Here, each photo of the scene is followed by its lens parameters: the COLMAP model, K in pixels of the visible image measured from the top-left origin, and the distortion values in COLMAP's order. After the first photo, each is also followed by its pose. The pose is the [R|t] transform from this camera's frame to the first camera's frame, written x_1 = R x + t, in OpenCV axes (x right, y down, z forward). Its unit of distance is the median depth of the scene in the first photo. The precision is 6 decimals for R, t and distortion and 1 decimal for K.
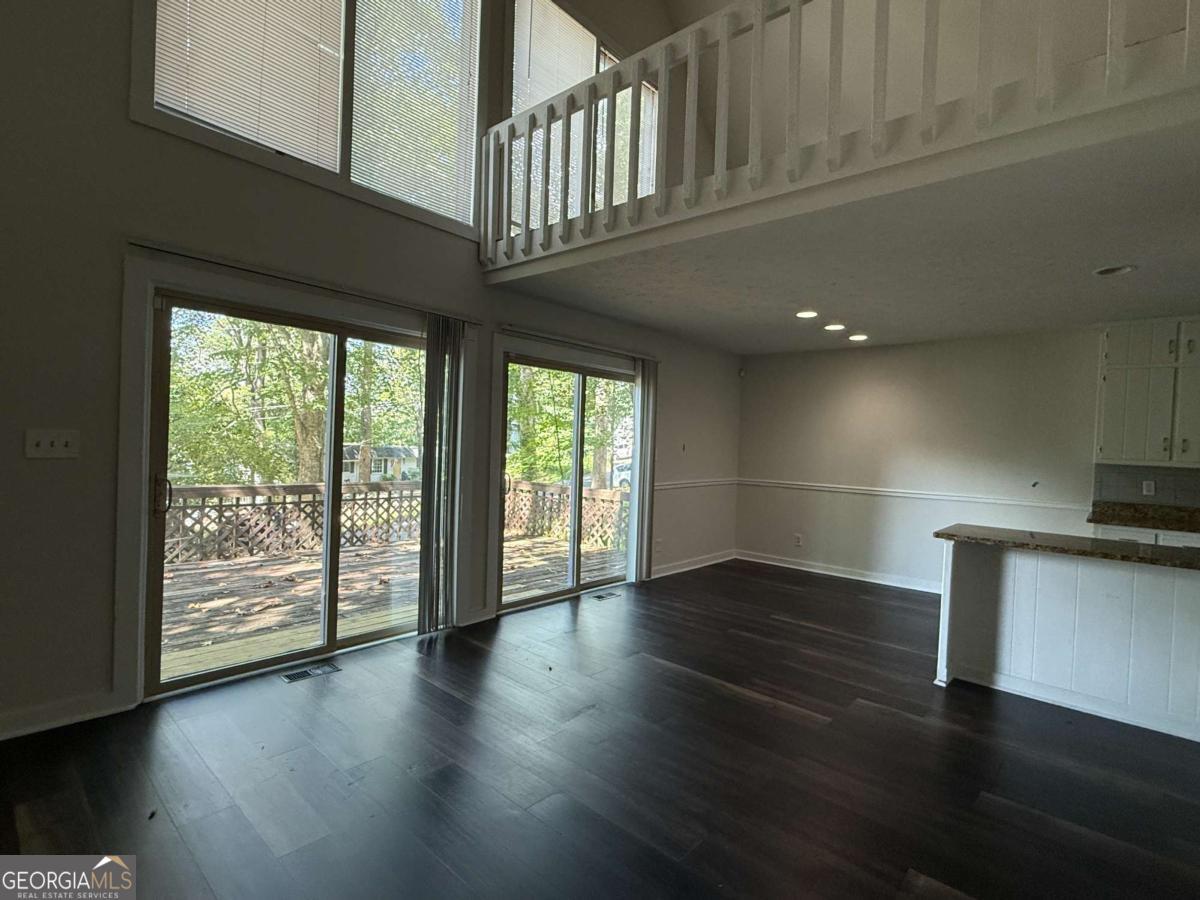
lens RADIAL K [[584.5, 0, 601.3], [0, 584.5, 452.9], [0, 0, 1]] dist [-0.001382, -0.000649]
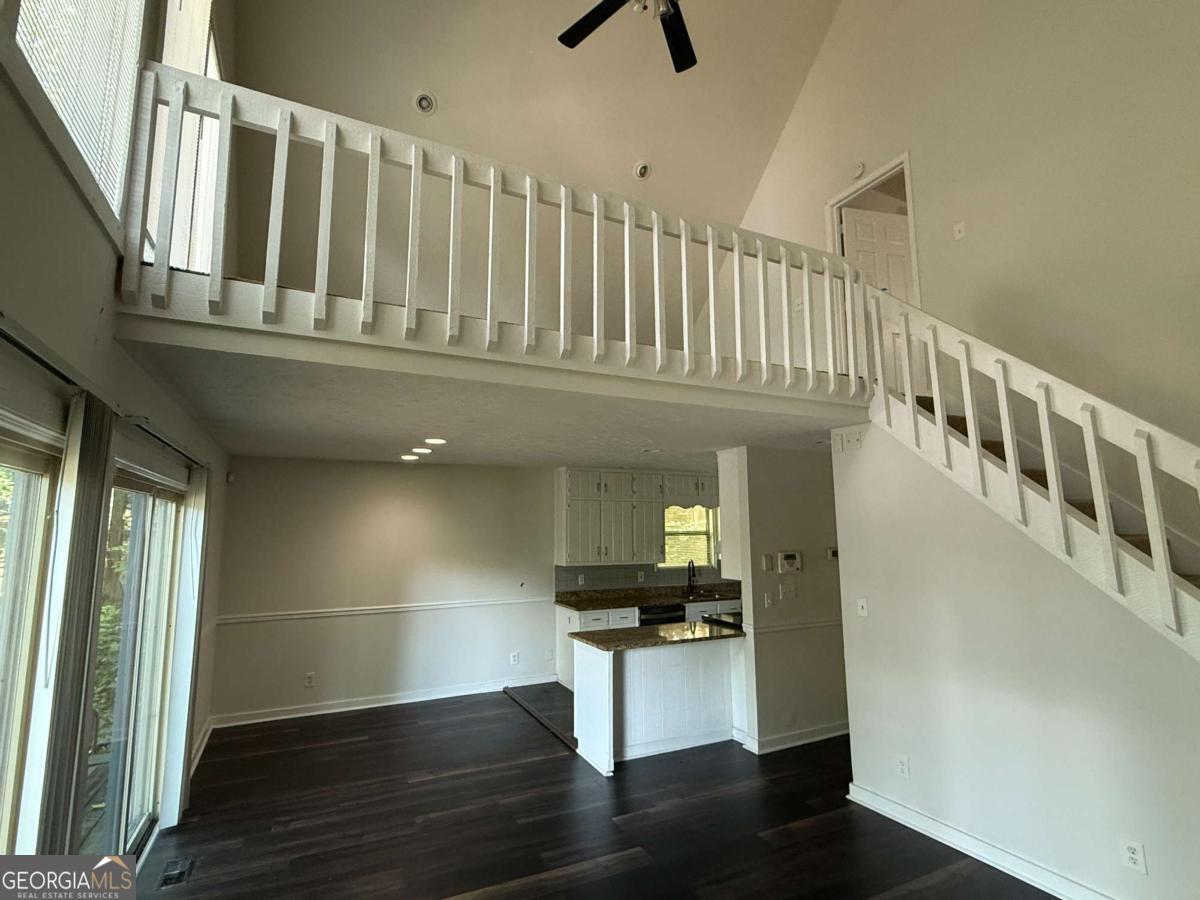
lens RADIAL K [[584.5, 0, 601.3], [0, 584.5, 452.9], [0, 0, 1]] dist [-0.001382, -0.000649]
pose [[0.374858, 0.081349, 0.923506, -0.480903], [0.036054, 0.994110, -0.102203, -0.116053], [-0.926381, 0.071608, 0.369718, 0.416522]]
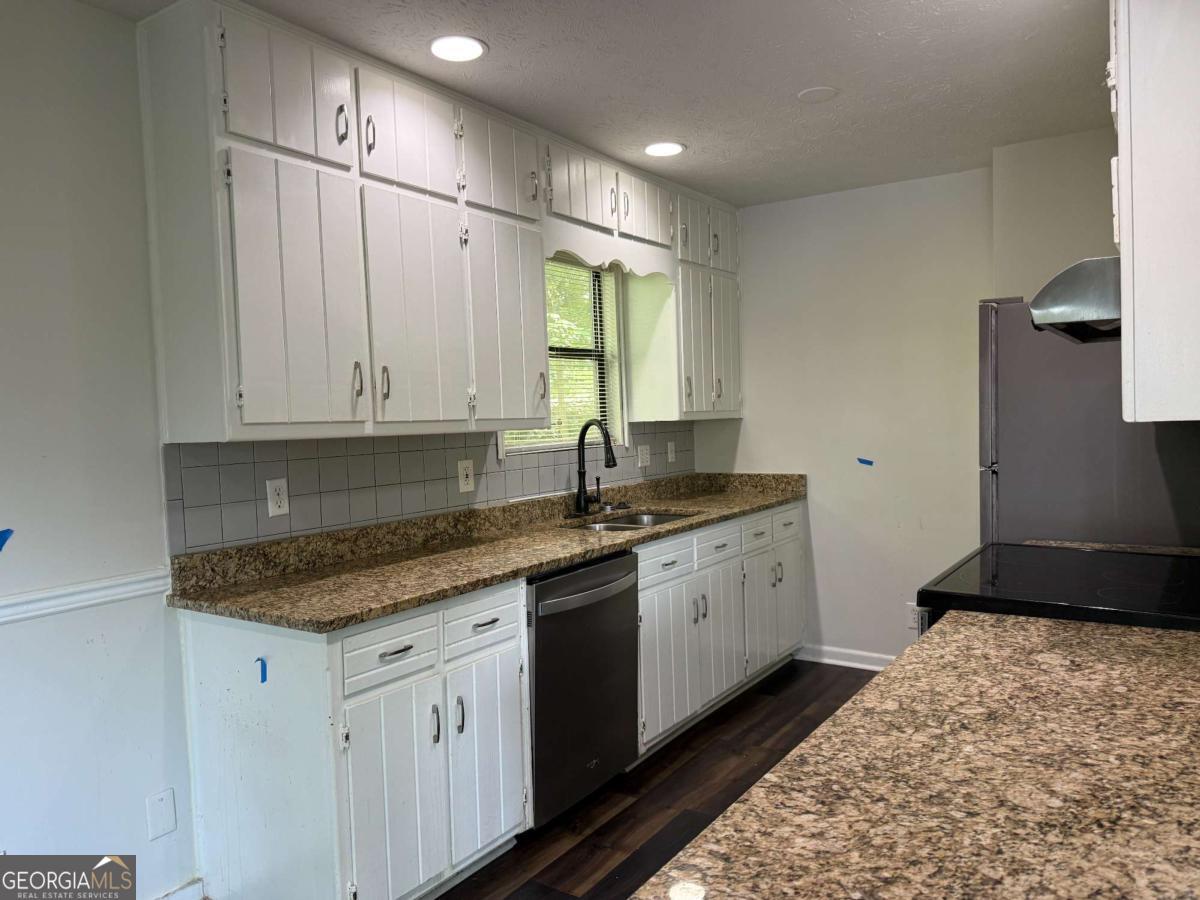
lens RADIAL K [[852.6, 0, 609.7], [0, 852.6, 448.3], [0, 0, 1]] dist [0.004047, -0.001539]
pose [[-0.130903, -0.069240, 0.988974, 0.392281], [0.049938, 0.995831, 0.076330, -0.004104], [-0.990137, 0.059379, -0.126900, 0.932797]]
